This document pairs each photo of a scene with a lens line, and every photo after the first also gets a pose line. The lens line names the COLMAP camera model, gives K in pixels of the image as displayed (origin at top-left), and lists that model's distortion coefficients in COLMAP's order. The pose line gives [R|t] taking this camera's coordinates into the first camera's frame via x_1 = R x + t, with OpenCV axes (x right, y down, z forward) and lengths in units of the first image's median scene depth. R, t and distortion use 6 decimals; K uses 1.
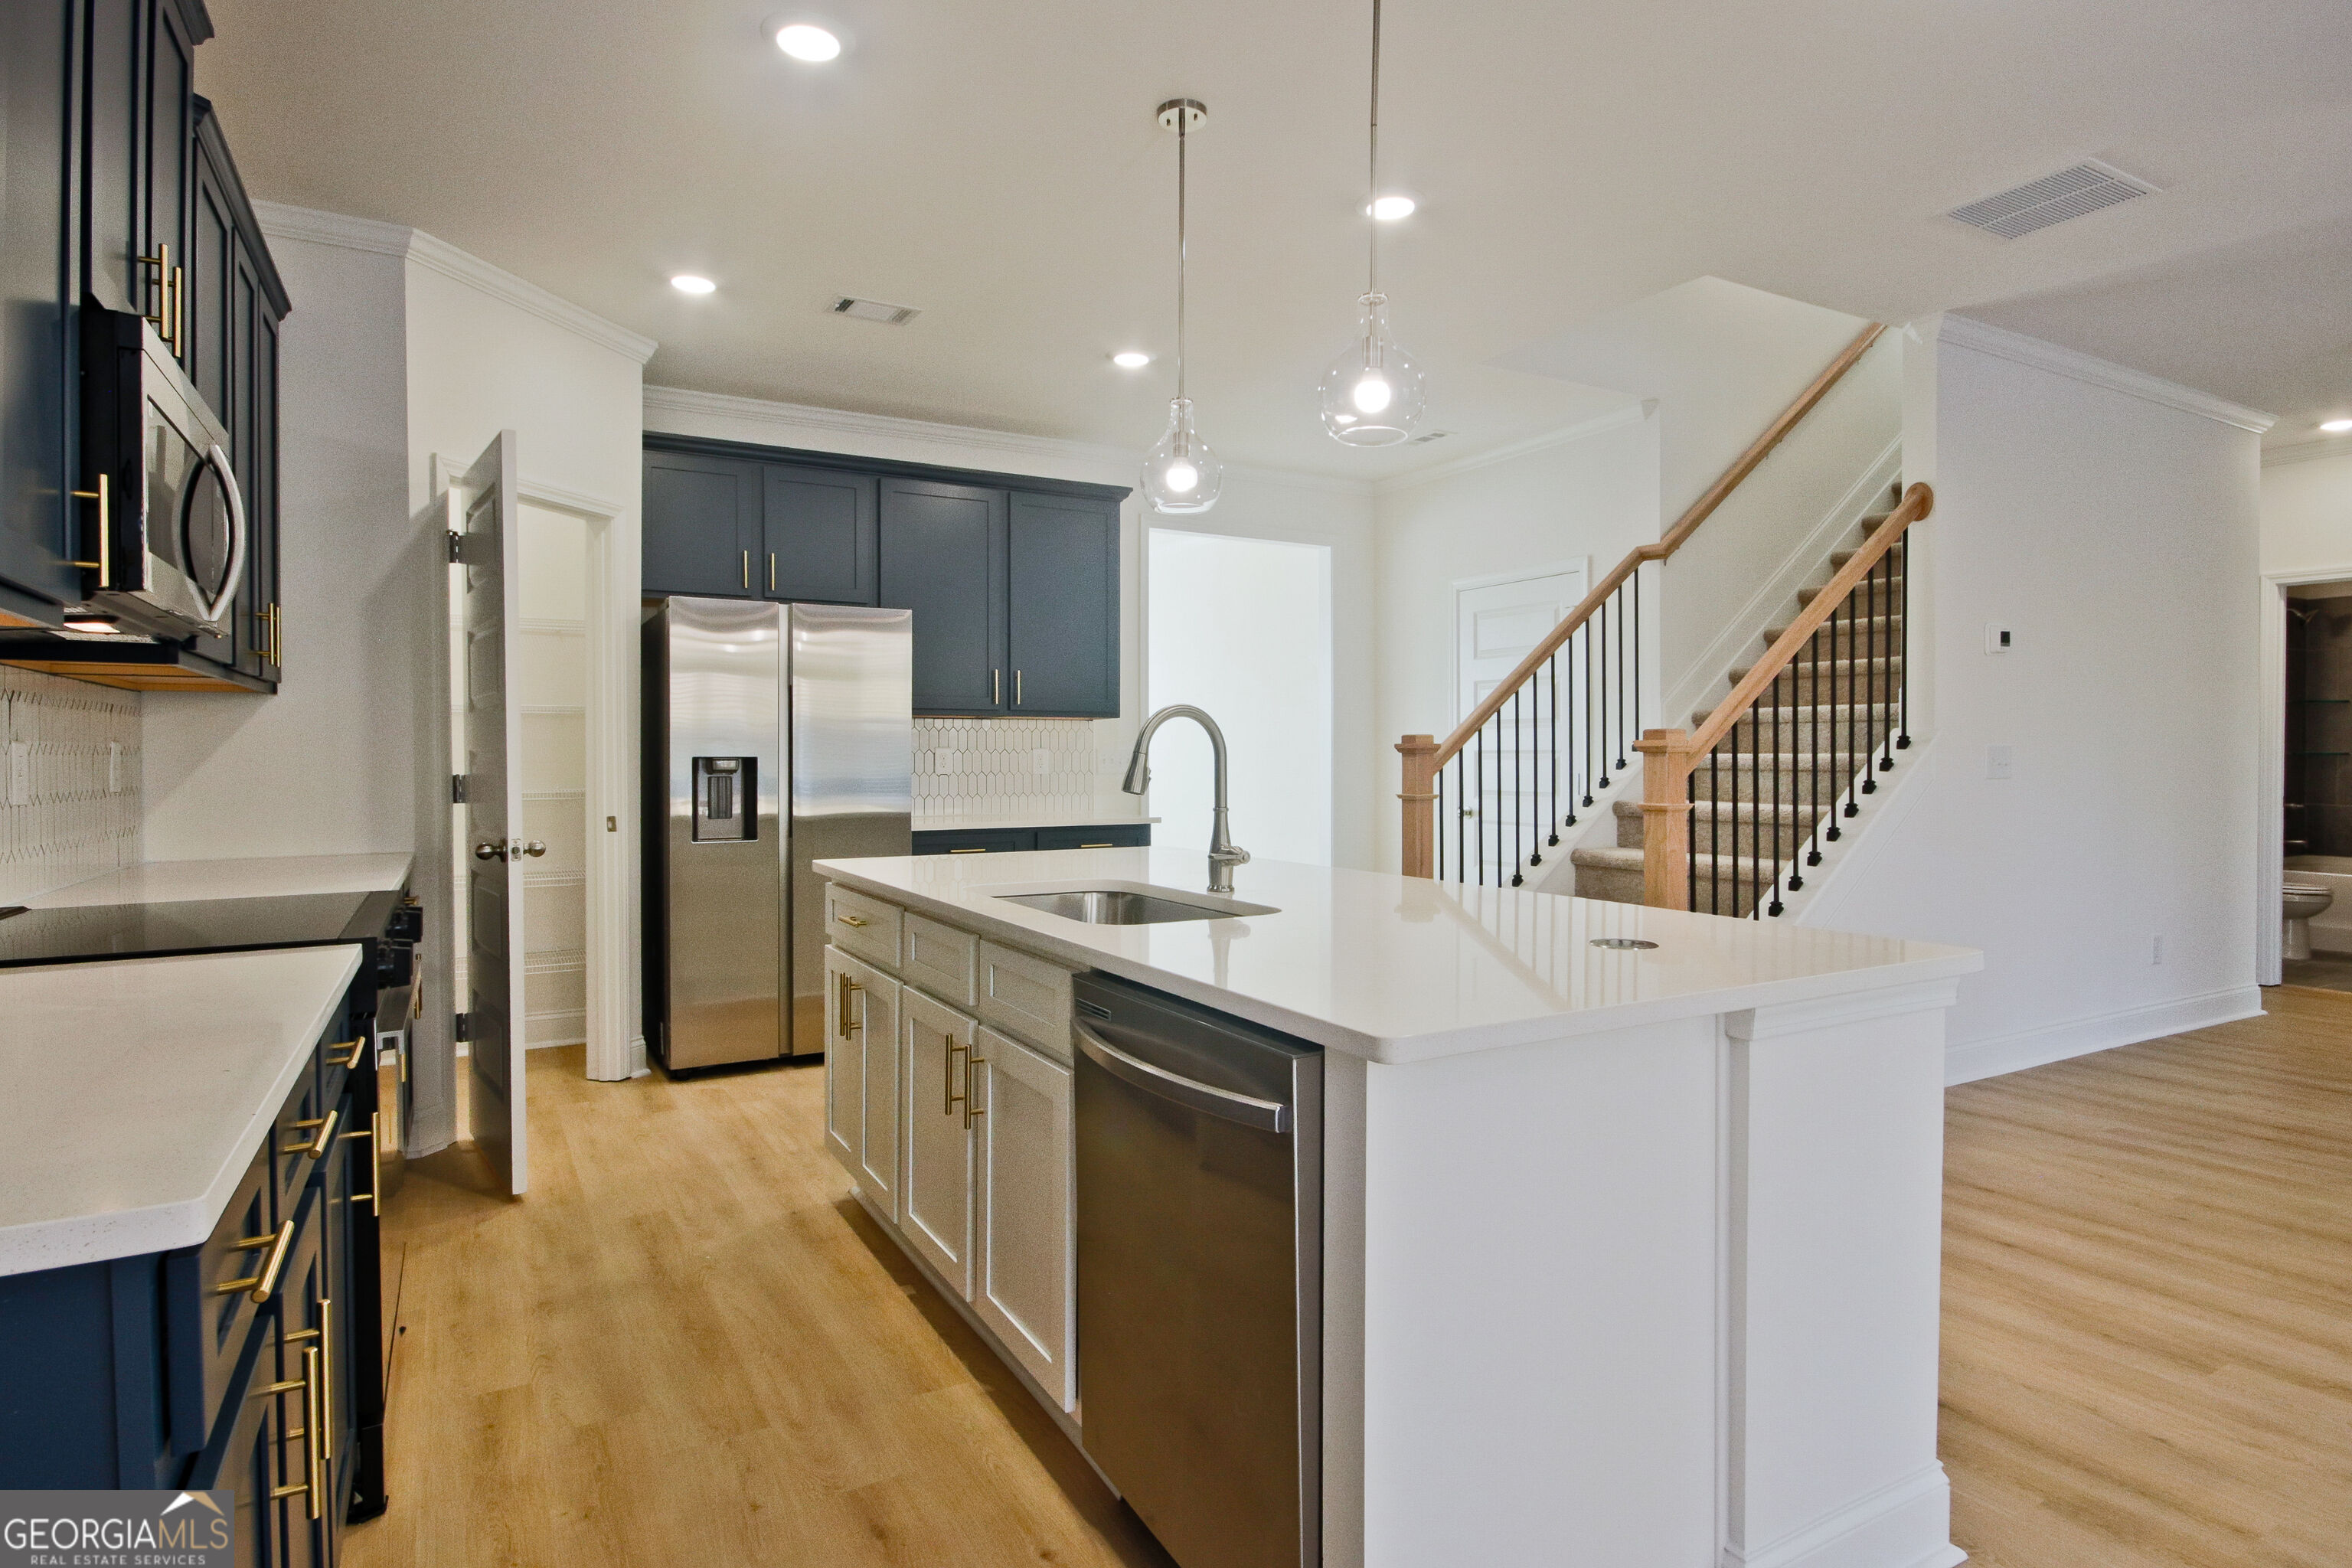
lens RADIAL K [[1228.6, 0, 1170.6], [0, 1228.6, 761.0], [0, 0, 1]] dist [0.001272, -0.000052]
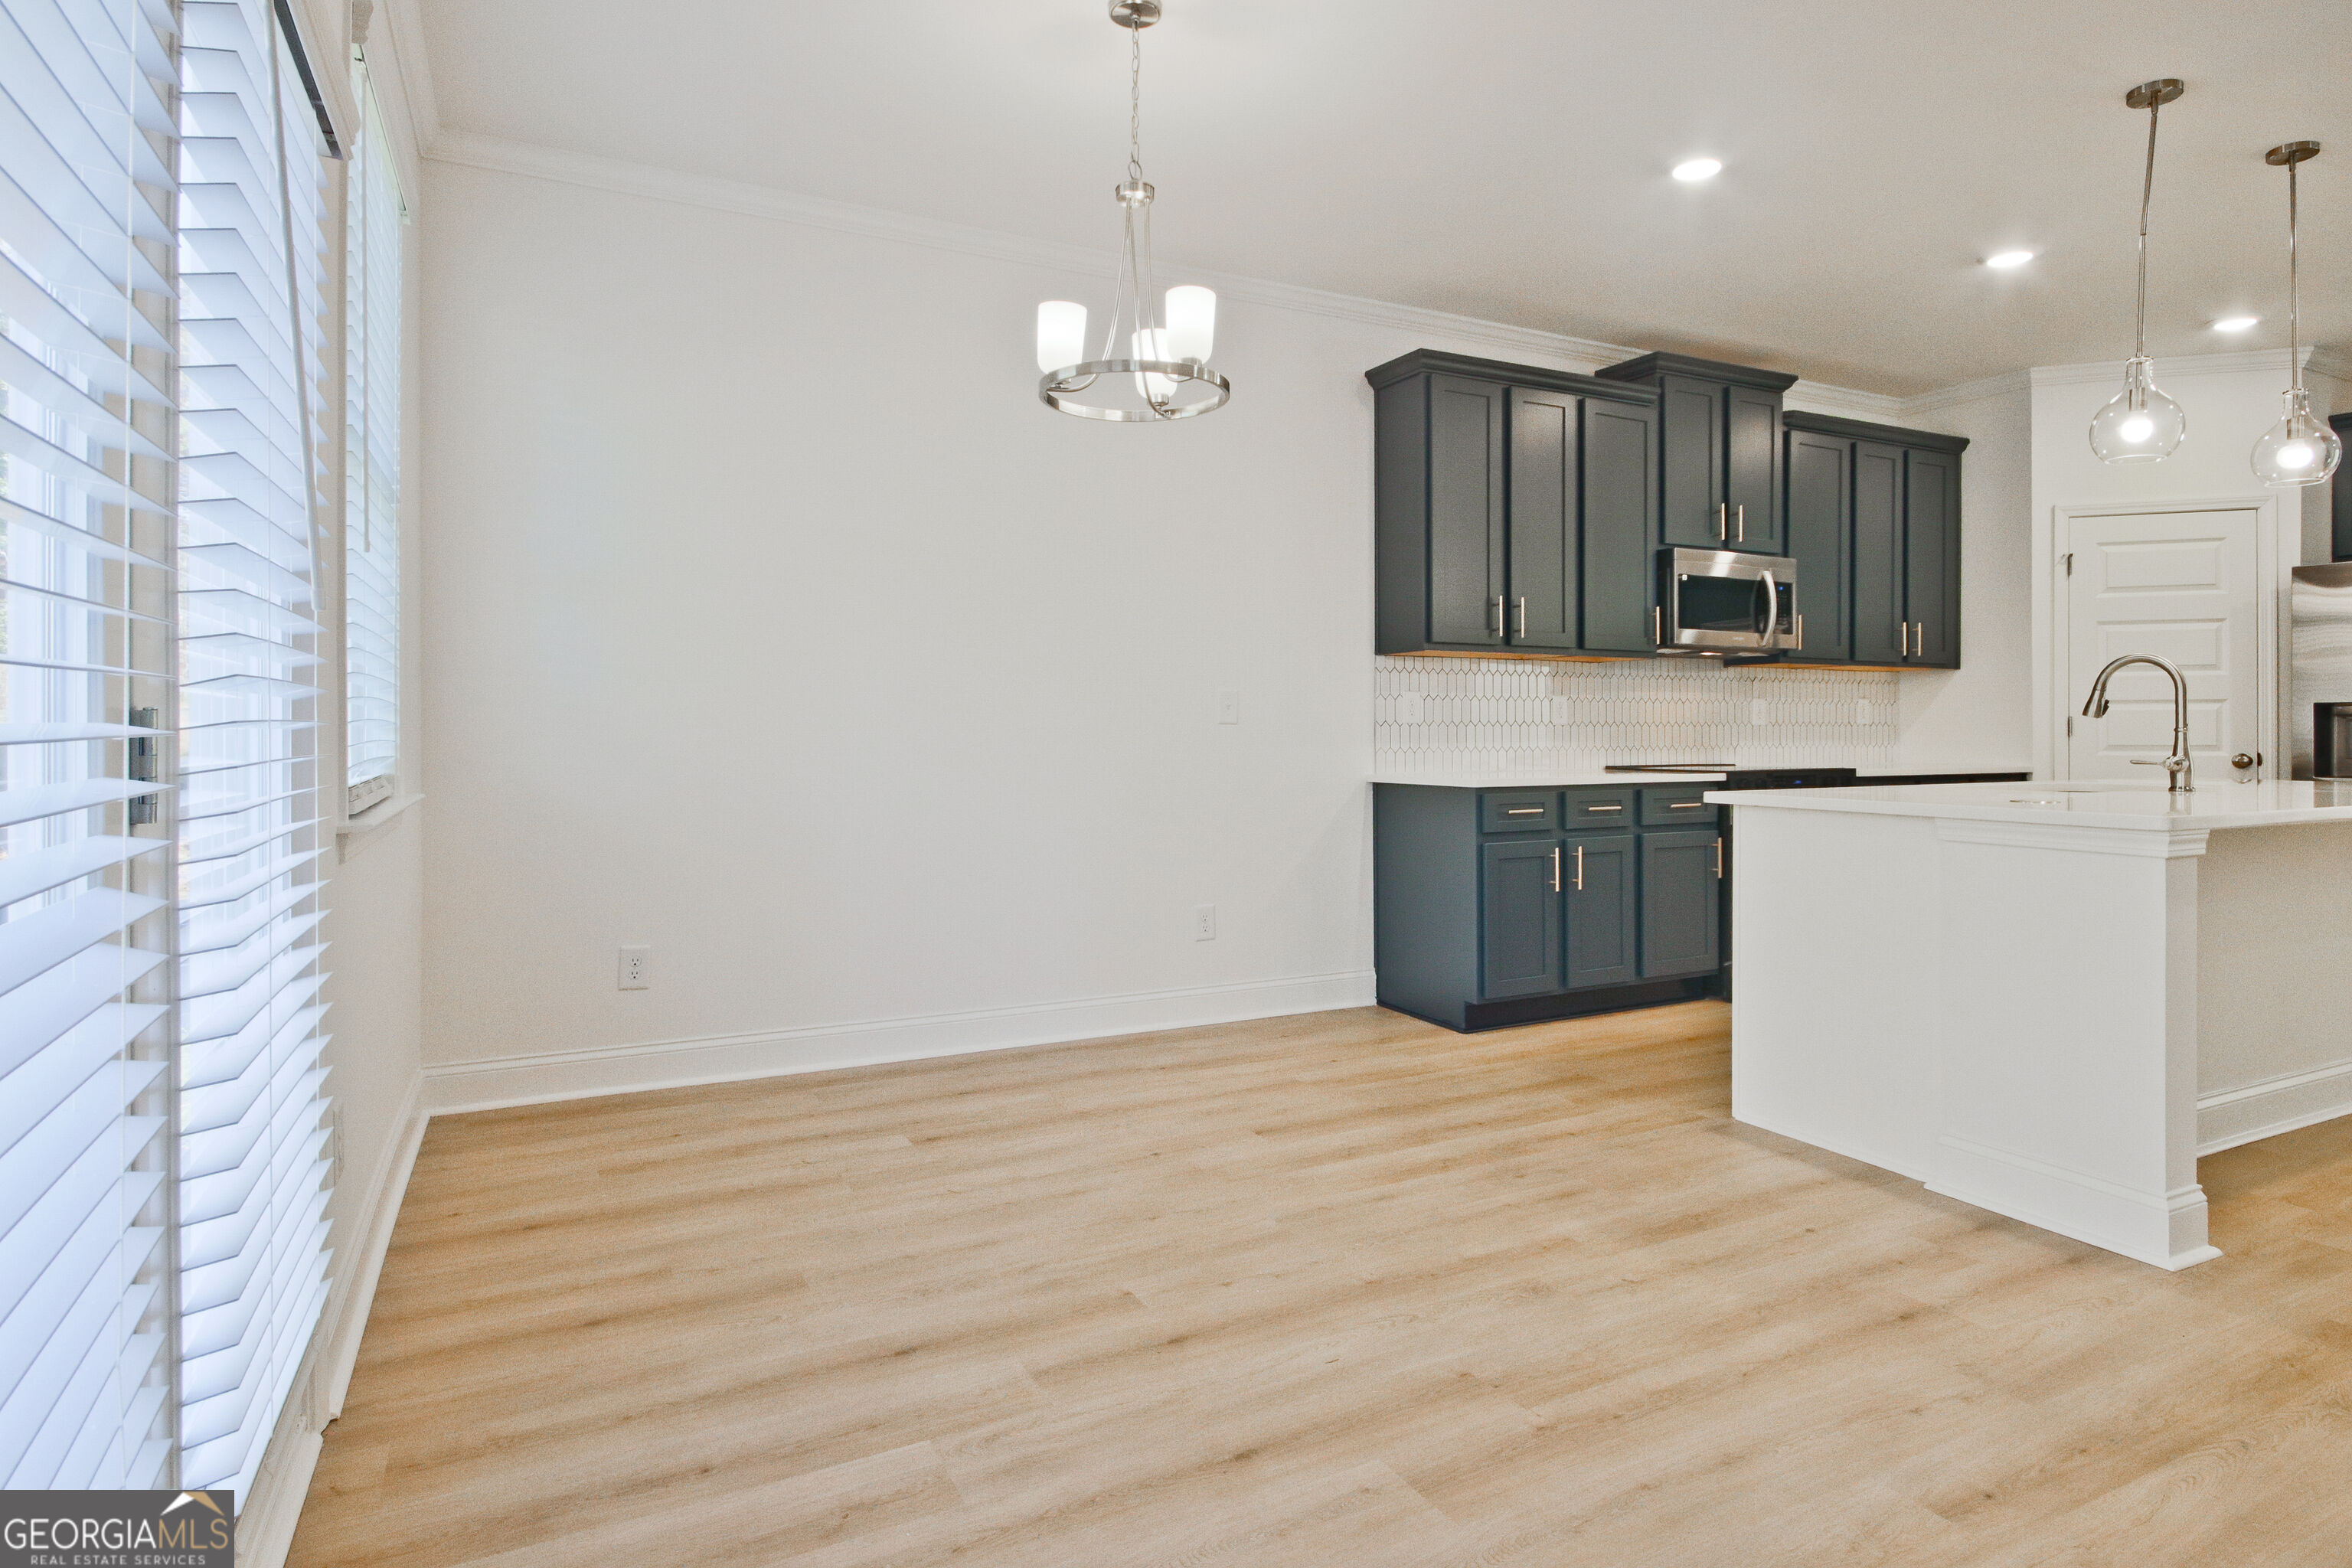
lens RADIAL K [[1262.3, 0, 1167.6], [0, 1262.3, 727.5], [0, 0, 1]] dist [0.000251, -0.000913]
pose [[-0.056905, 0.004334, -0.998370, 0.829974], [-0.009184, 0.999946, 0.004864, 0.022330], [0.998337, 0.009446, -0.056862, -0.005590]]
